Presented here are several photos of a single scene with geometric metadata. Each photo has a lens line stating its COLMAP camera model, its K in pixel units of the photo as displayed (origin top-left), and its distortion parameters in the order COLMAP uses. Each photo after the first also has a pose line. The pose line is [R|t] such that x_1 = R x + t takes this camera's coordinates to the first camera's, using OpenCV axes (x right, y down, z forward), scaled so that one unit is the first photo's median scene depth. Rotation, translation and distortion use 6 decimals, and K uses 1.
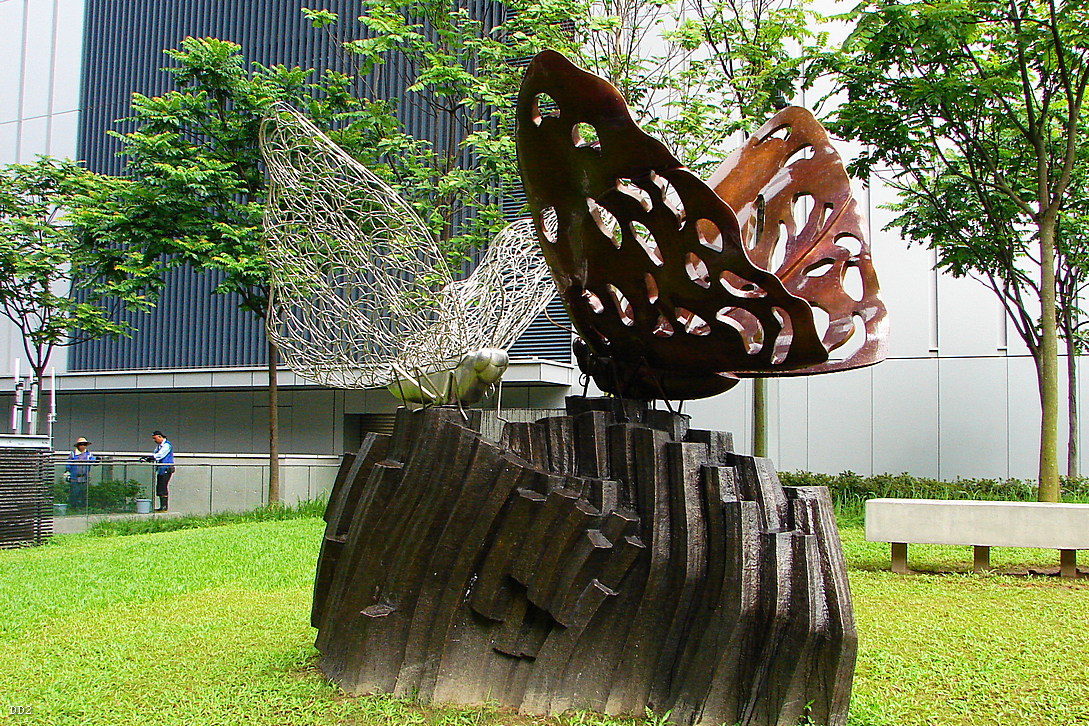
lens RADIAL K [[1187.6, 0, 560.0], [0, 1187.6, 368.7], [0, 0, 1]] dist [-0.224588, 0.310820]
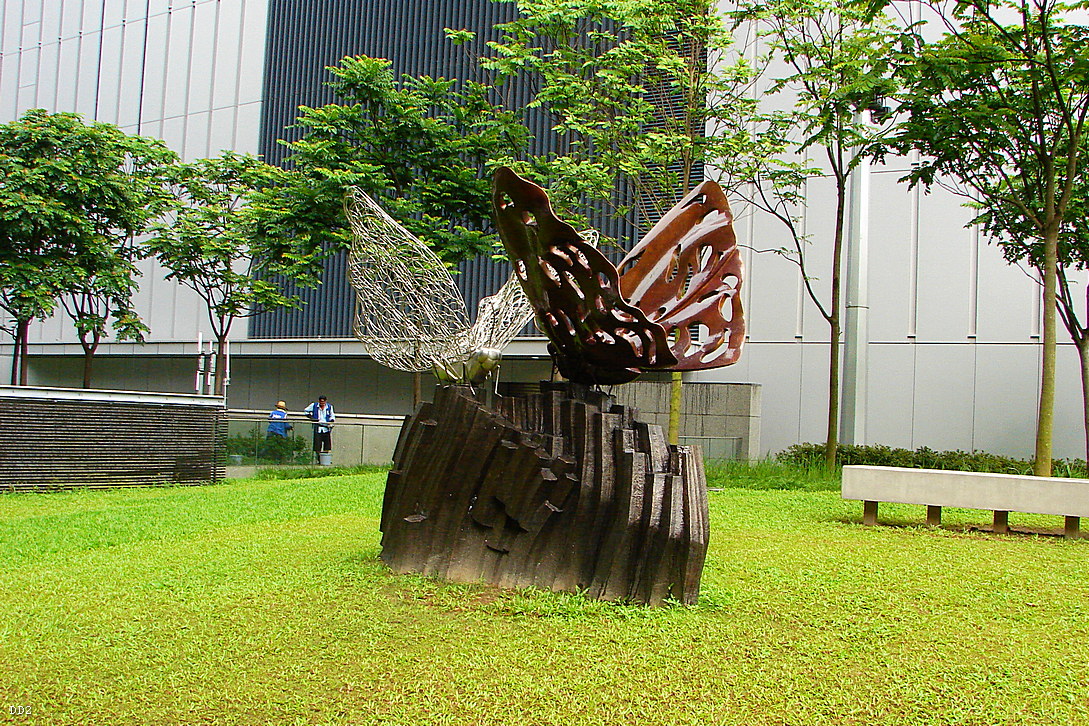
lens RADIAL K [[1187.6, 0, 560.0], [0, 1187.6, 368.7], [0, 0, 1]] dist [-0.224588, 0.310820]
pose [[0.988683, 0.023507, -0.148168, 0.085184], [-0.019634, 0.999428, 0.027548, -0.011288], [0.148730, -0.024327, 0.988578, -0.162182]]
